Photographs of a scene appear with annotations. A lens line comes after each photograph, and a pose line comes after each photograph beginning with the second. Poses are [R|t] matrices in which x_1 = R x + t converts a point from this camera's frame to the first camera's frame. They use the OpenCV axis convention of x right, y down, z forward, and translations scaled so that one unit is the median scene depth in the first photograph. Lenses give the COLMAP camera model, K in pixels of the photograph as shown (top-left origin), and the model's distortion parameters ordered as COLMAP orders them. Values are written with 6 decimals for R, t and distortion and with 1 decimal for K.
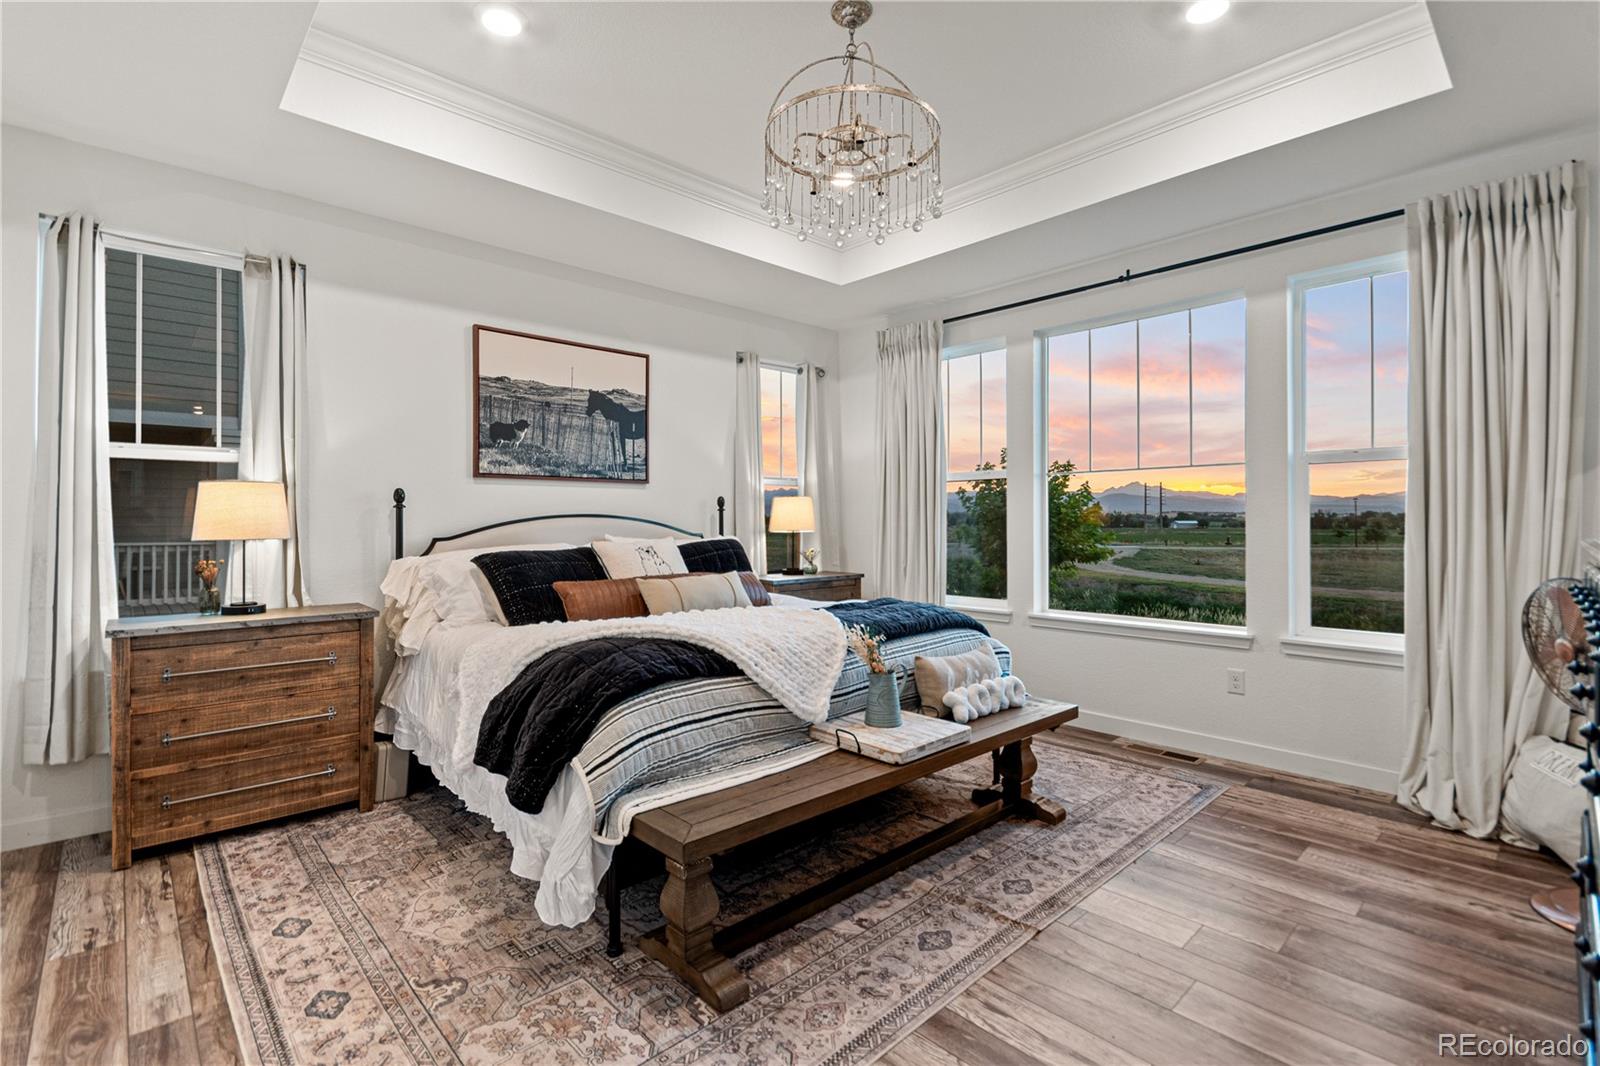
lens RADIAL K [[737.0, 0, 814.5], [0, 737.0, 523.0], [0, 0, 1]] dist [-0.006961, -0.000462]
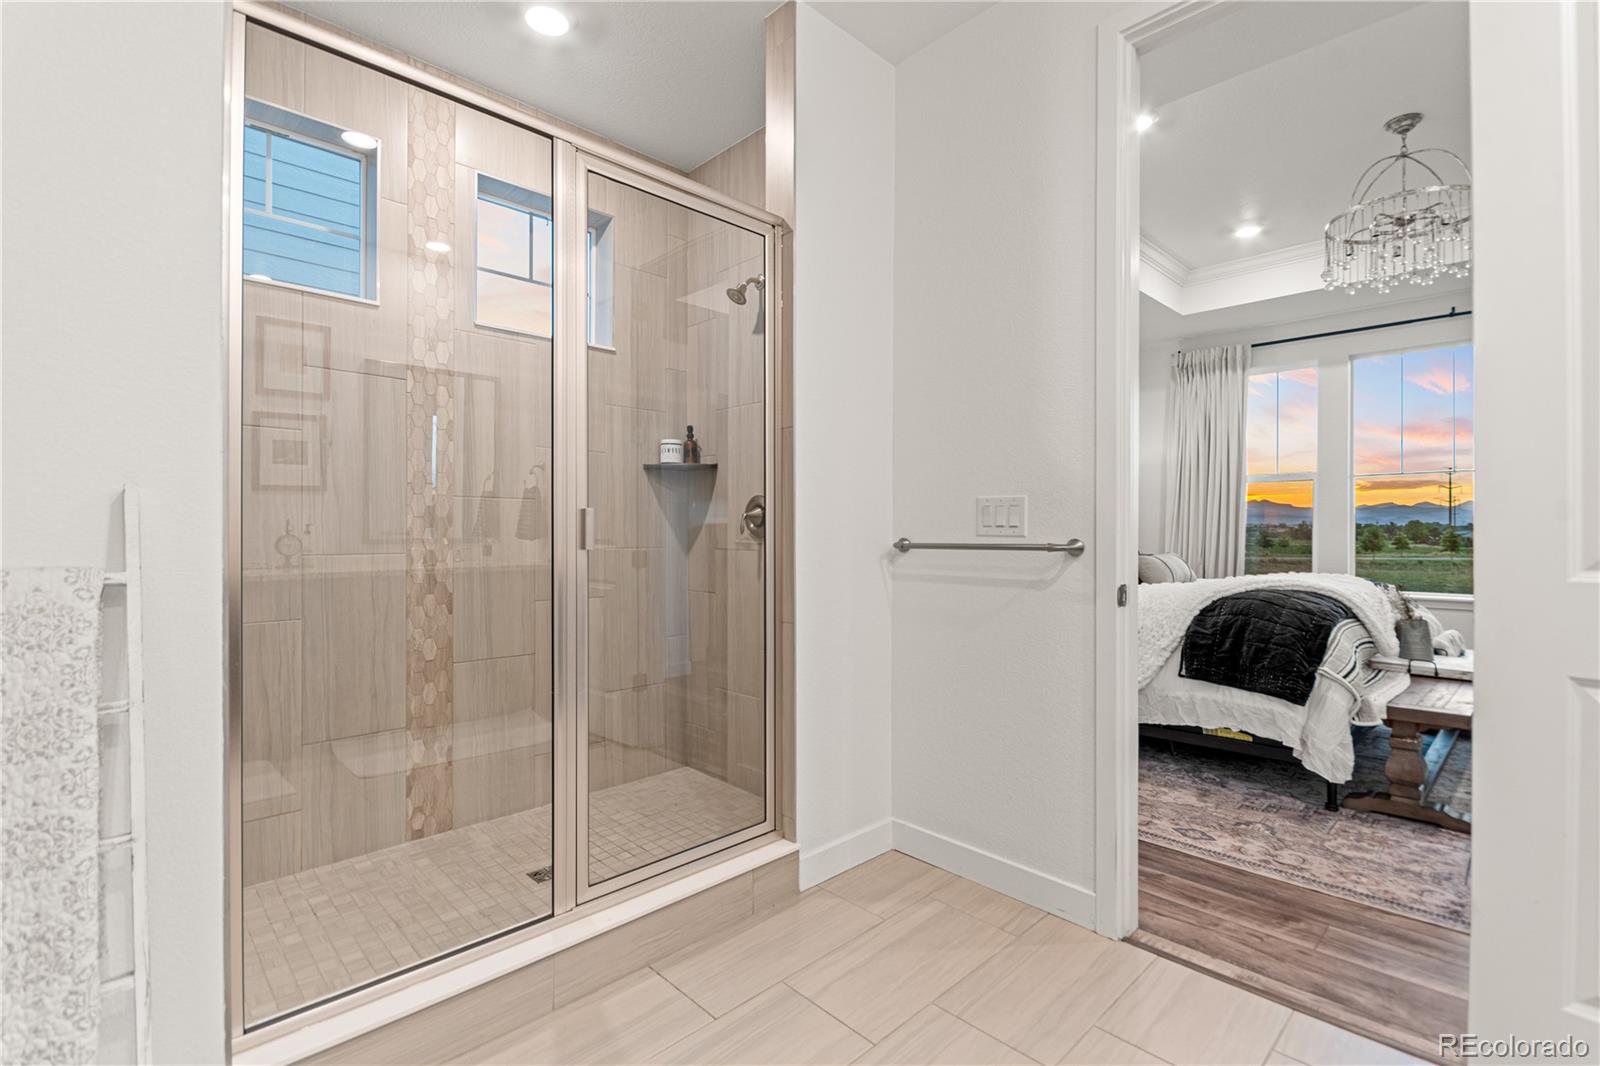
lens RADIAL K [[748.3, 0, 823.8], [0, 748.3, 528.4], [0, 0, 1]] dist [0.004481, 0.000237]
pose [[0.999420, 0.007405, 0.033246, -1.127801], [-0.007290, 0.999967, -0.003575, 0.054125], [-0.033271, 0.003330, 0.999441, -0.348310]]
